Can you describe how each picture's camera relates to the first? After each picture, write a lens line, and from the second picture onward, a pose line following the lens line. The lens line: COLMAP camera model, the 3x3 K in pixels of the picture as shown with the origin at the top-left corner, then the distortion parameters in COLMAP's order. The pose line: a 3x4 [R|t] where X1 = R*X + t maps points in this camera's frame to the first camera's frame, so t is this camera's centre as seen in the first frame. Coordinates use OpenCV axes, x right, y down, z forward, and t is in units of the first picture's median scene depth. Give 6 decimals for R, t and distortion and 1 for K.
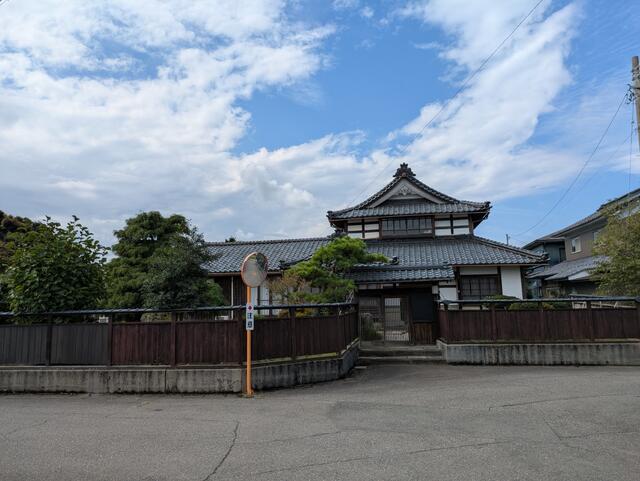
lens RADIAL K [[467.3, 0, 318.5], [0, 467.3, 237.0], [0, 0, 1]] dist [0.055617, -0.000855]
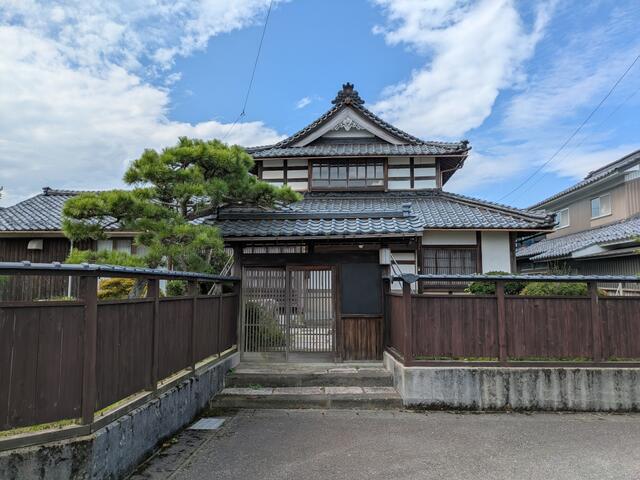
lens RADIAL K [[467.3, 0, 321.3], [0, 467.3, 242.6], [0, 0, 1]] dist [0.055617, -0.000855]
pose [[0.993287, 0.035778, 0.110002, 0.089873], [-0.040021, 0.998528, 0.036606, 0.060970], [-0.108530, -0.040762, 0.993257, 0.369268]]
